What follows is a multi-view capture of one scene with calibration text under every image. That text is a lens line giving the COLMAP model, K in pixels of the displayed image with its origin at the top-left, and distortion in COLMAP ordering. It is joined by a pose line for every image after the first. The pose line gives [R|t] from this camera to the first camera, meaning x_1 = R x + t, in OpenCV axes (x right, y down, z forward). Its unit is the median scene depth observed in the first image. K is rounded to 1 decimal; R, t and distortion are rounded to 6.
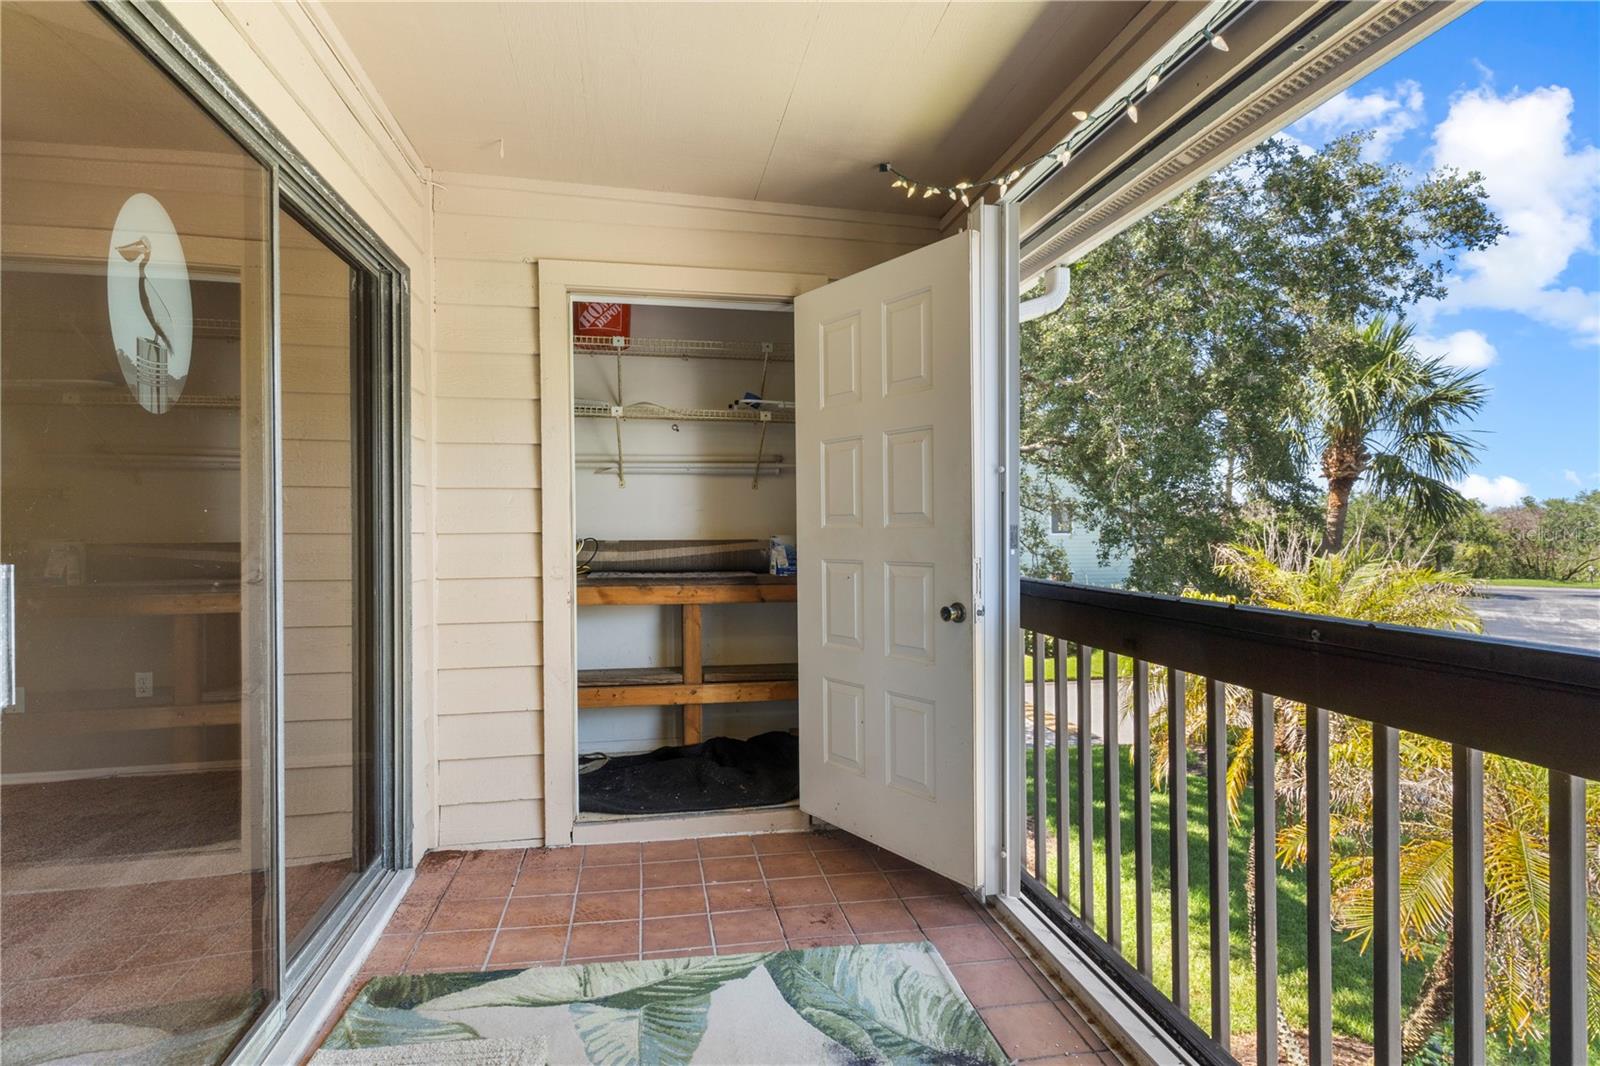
lens RADIAL K [[819.8, 0, 804.6], [0, 819.8, 530.8], [0, 0, 1]] dist [0.001960, -0.000554]
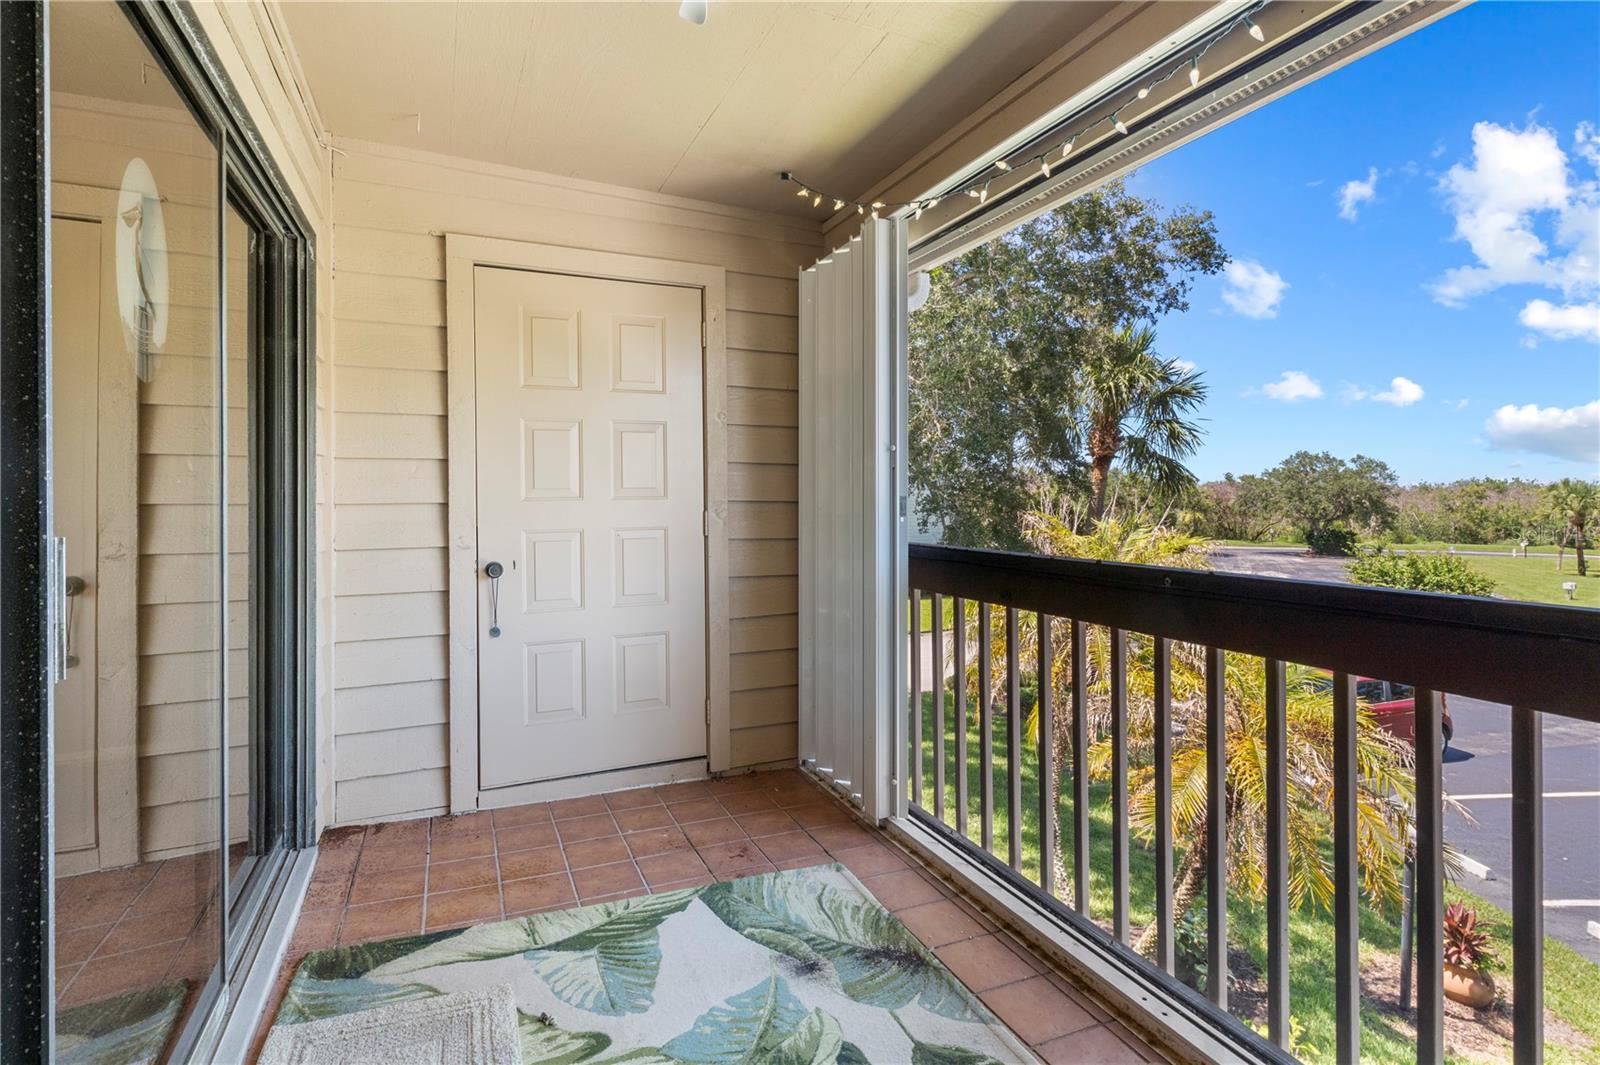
lens RADIAL K [[786.0, 0, 799.5], [0, 786.0, 497.6], [0, 0, 1]] dist [0.001677, 0.000416]
pose [[0.974697, 0.000531, 0.223530, -0.131237], [0.000394, 0.999992, -0.004092, -0.000688], [-0.223530, 0.004077, 0.974689, -0.048196]]
